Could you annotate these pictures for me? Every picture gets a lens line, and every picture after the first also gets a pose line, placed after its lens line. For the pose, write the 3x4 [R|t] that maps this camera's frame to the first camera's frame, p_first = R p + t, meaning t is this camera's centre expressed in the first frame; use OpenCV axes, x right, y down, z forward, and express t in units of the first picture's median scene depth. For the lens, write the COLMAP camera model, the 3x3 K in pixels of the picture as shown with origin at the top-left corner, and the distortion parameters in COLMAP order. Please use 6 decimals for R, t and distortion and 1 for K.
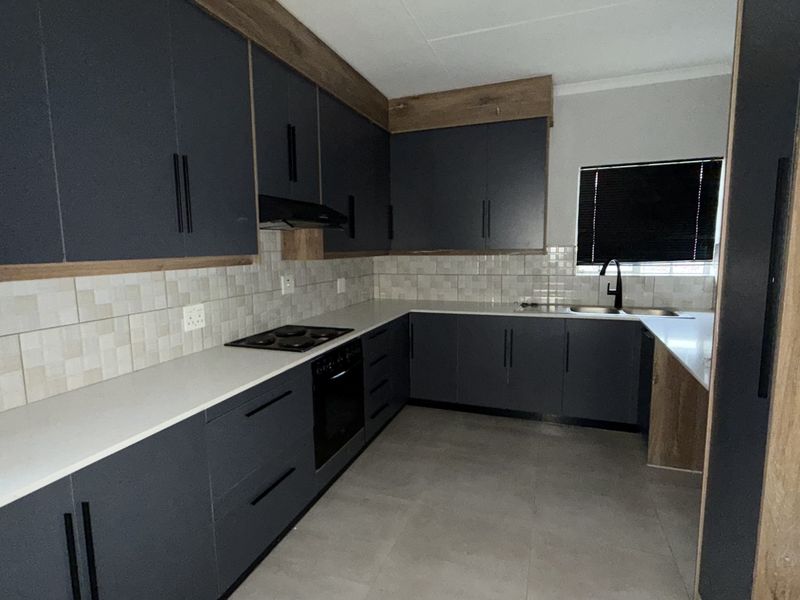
lens RADIAL K [[426.4, 0, 398.3], [0, 426.4, 298.1], [0, 0, 1]] dist [0.003968, 0.001336]
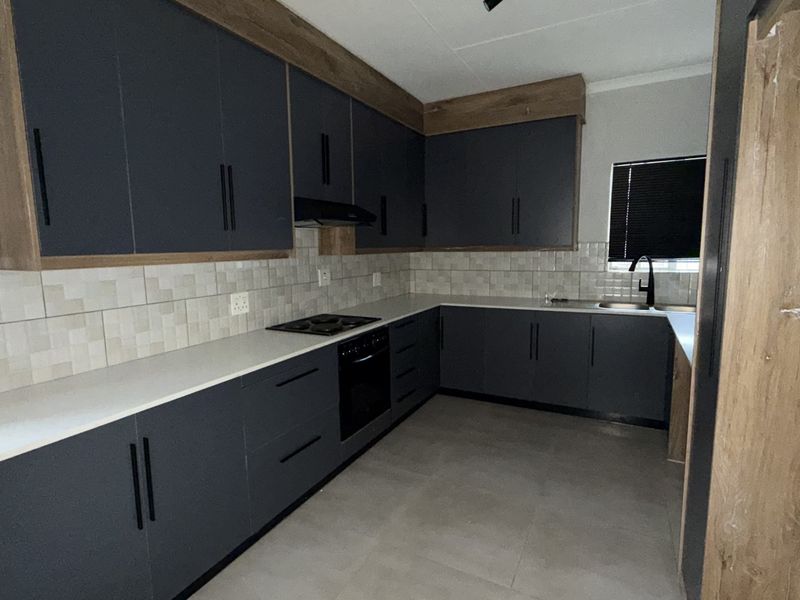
lens RADIAL K [[426.4, 0, 398.3], [0, 426.4, 298.1], [0, 0, 1]] dist [0.003968, 0.001336]
pose [[0.991769, 0.014982, -0.127163, 0.066912], [-0.014472, 0.999883, 0.004933, 0.012752], [0.127222, -0.003052, 0.991870, -0.066912]]
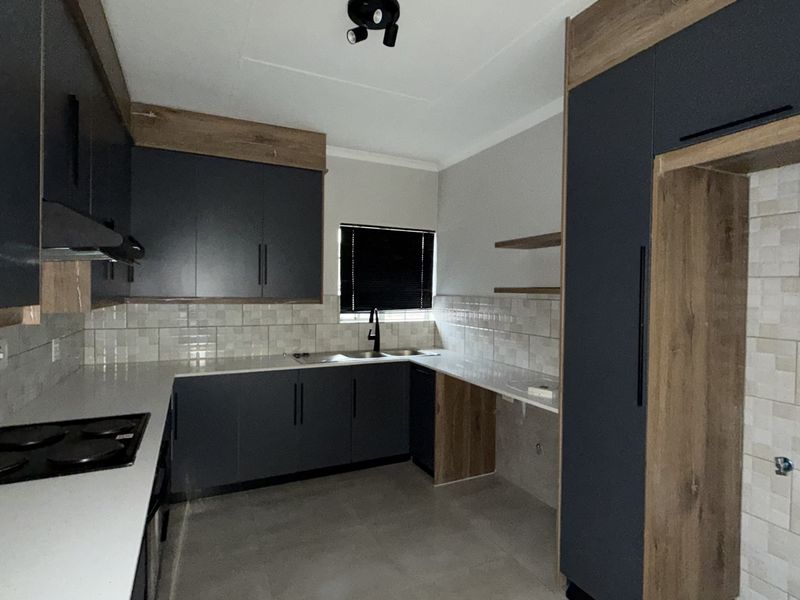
lens RADIAL K [[426.4, 0, 398.3], [0, 426.4, 298.1], [0, 0, 1]] dist [0.003968, 0.001336]
pose [[0.696369, 0.012253, 0.717579, -0.278785], [0.064762, 0.994702, -0.079832, -0.025277], [-0.714756, 0.102065, 0.691886, 0.193114]]
